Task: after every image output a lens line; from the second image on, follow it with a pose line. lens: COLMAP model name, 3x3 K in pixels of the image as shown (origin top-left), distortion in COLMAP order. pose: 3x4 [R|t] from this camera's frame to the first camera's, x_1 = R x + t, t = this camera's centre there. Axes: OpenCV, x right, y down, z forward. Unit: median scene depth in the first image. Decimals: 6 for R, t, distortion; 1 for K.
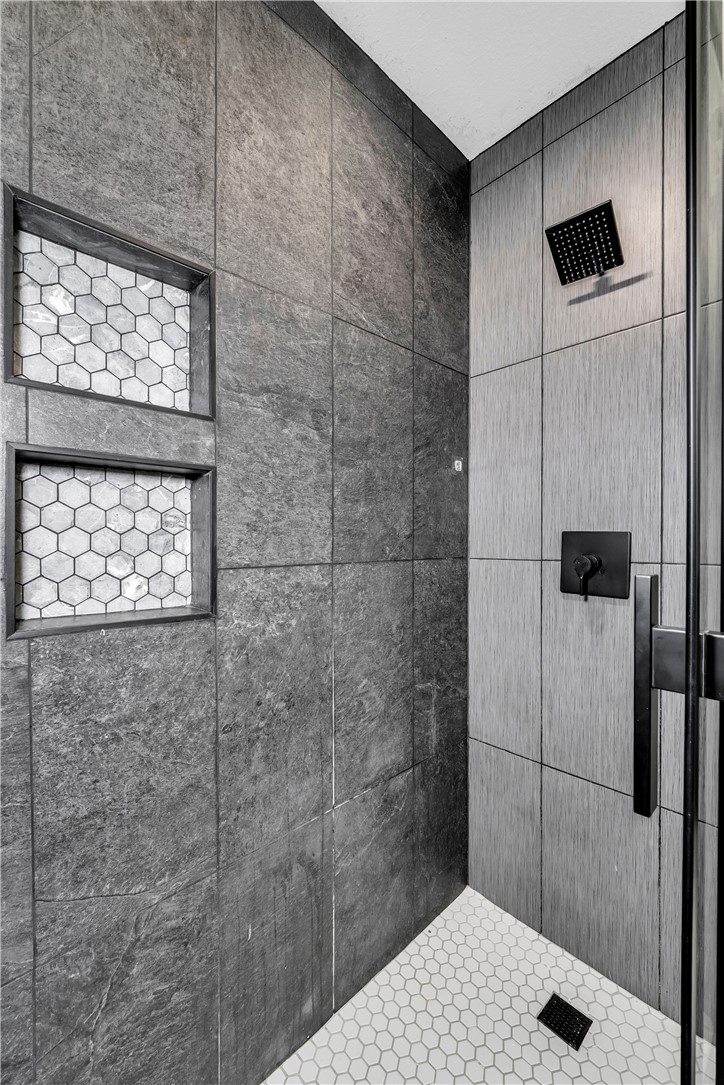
lens RADIAL K [[444.3, 0, 359.5], [0, 444.3, 543.5], [0, 0, 1]] dist [0.000111, -0.000733]
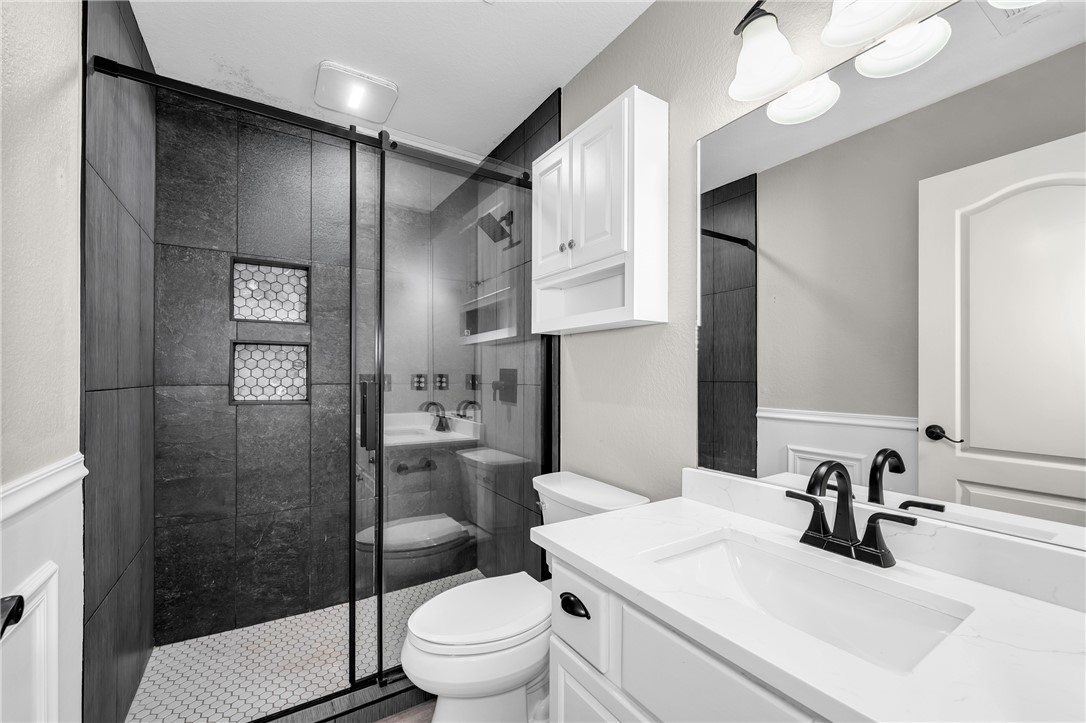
lens RADIAL K [[444.7, 0, 546.0], [0, 444.7, 368.0], [0, 0, 1]] dist [0.000111, -0.000733]
pose [[0.982795, 0.000682, -0.184699, 1.458987], [-0.004394, 0.999796, -0.019690, 0.010985], [0.184648, 0.020162, 0.982598, -1.226494]]
